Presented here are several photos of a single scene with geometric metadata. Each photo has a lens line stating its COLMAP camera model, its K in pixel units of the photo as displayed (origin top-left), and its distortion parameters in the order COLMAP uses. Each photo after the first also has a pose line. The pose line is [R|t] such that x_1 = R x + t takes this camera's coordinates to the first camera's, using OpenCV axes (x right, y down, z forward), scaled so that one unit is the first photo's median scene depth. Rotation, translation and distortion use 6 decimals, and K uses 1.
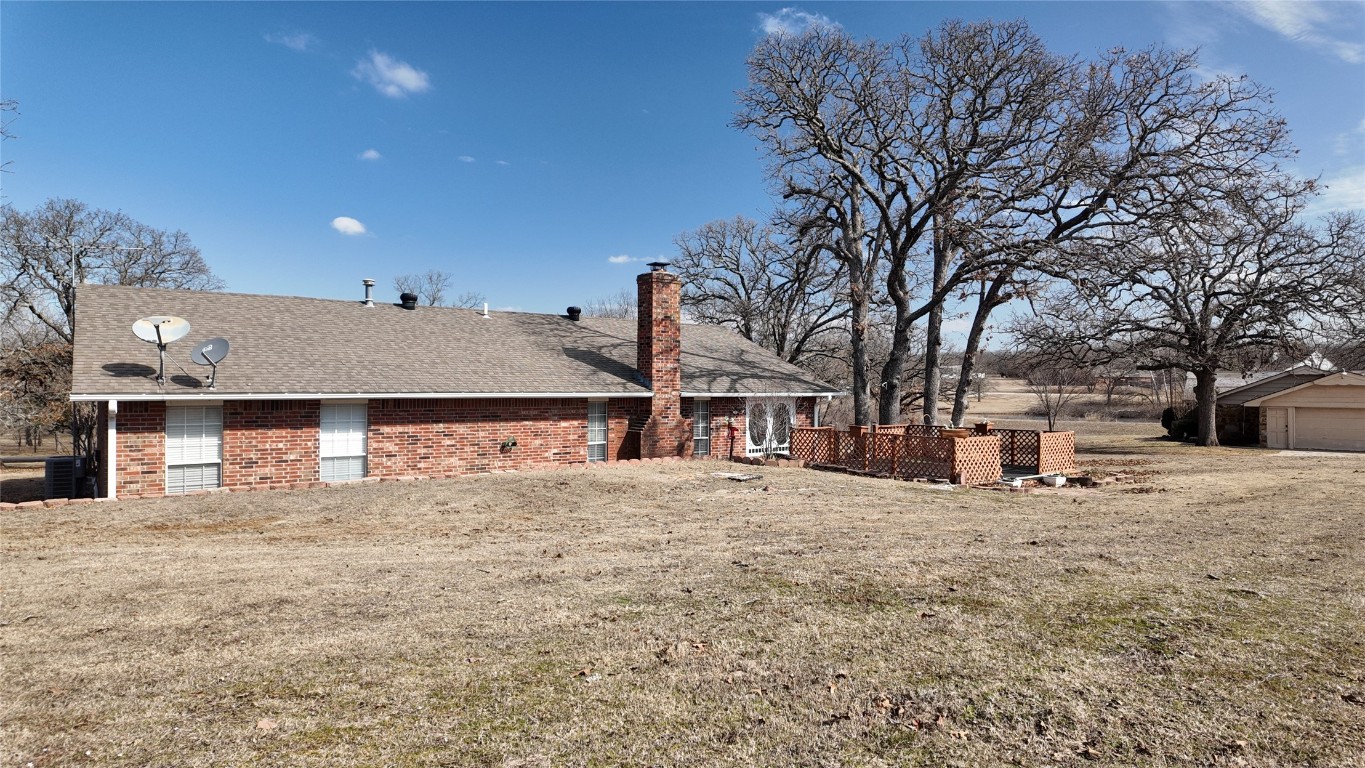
lens RADIAL K [[810.1, 0, 678.6], [0, 810.1, 383.8], [0, 0, 1]] dist [0.000663, 0.000122]
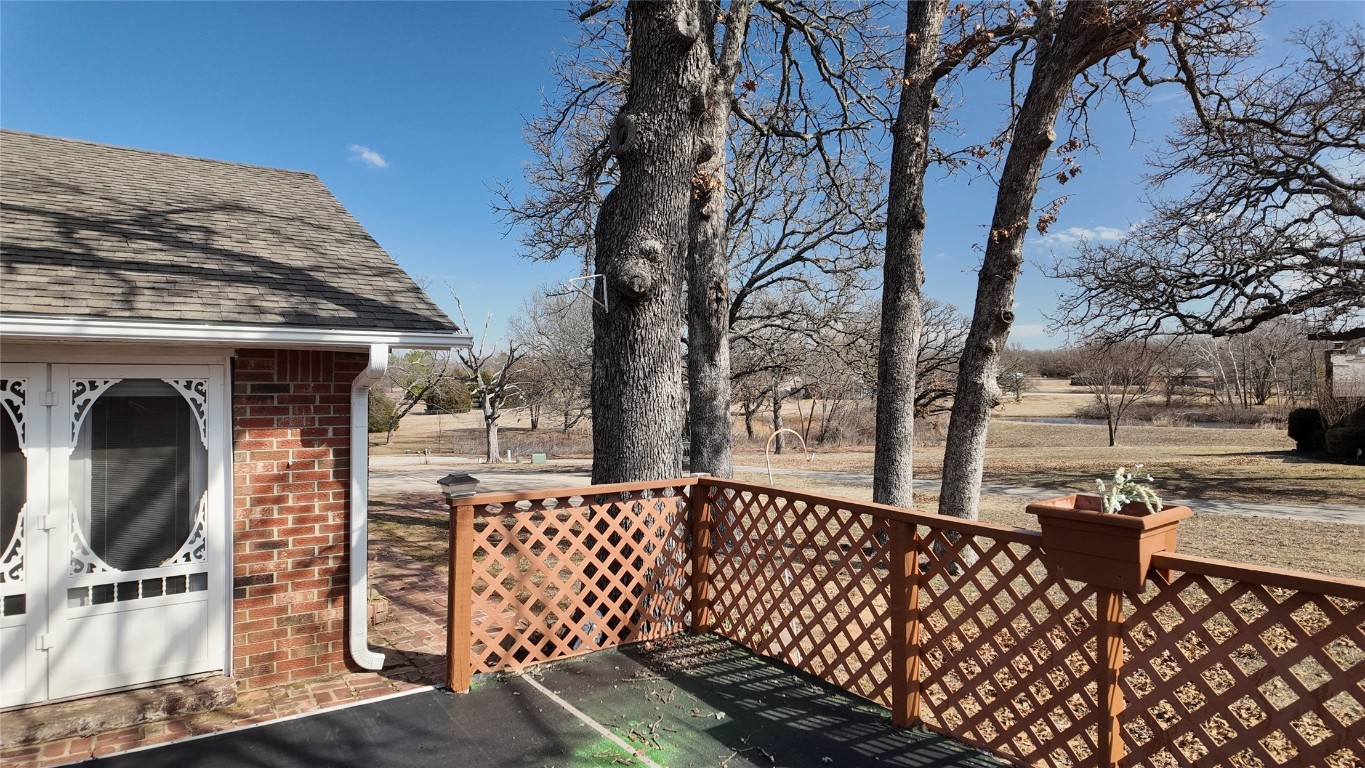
lens RADIAL K [[810.1, 0, 686.6], [0, 810.1, 388.8], [0, 0, 1]] dist [0.000663, 0.000122]
pose [[0.999495, -0.000613, -0.031777, 0.077003], [0.000700, 0.999996, 0.002721, 0.007327], [0.031775, -0.002742, 0.999491, 0.213063]]
